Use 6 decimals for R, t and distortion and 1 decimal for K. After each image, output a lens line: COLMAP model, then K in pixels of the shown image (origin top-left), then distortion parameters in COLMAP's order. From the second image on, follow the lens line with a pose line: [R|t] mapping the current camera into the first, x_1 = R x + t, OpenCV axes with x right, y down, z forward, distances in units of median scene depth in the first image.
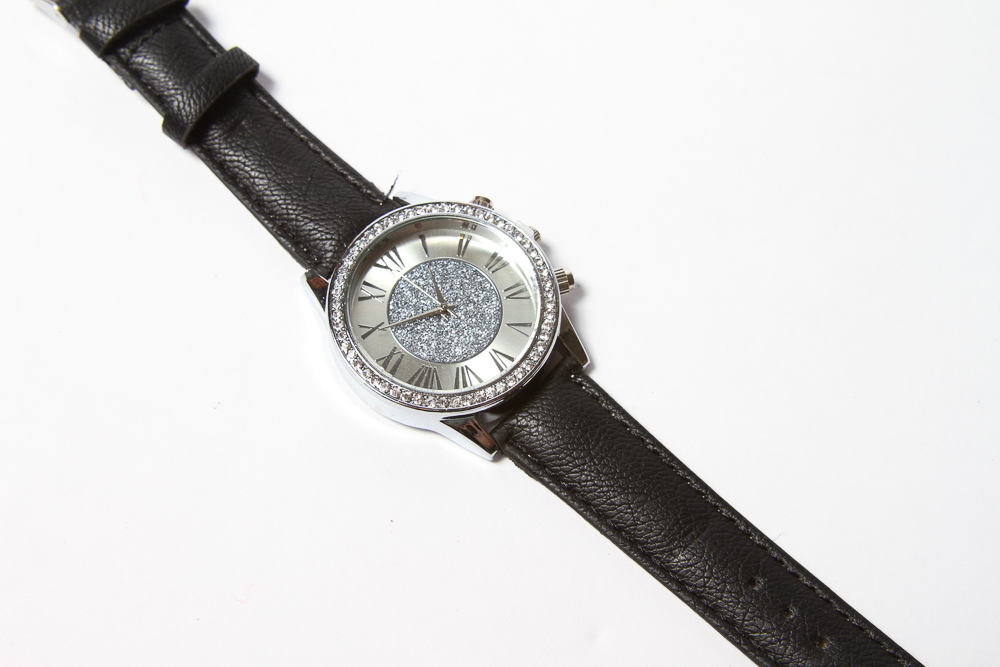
lens RADIAL K [[1357.6, 0, 500.7], [0, 1357.6, 331.0], [0, 0, 1]] dist [0.004001, 0.000000]
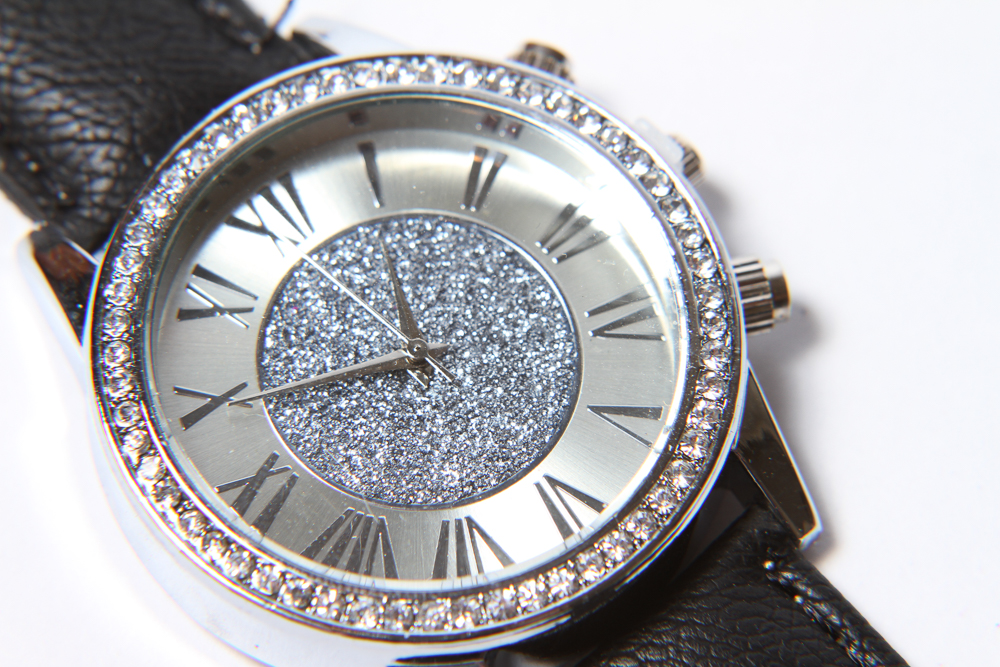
lens RADIAL K [[4226.1, 0, 499.1], [0, 4226.1, 333.7], [0, 0, 1]] dist [0.535527, 0.000000]
pose [[0.998191, 0.054590, -0.025191, 0.007268], [-0.055196, 0.998187, -0.024018, 0.003453], [0.023834, 0.025365, 0.999394, -0.106454]]
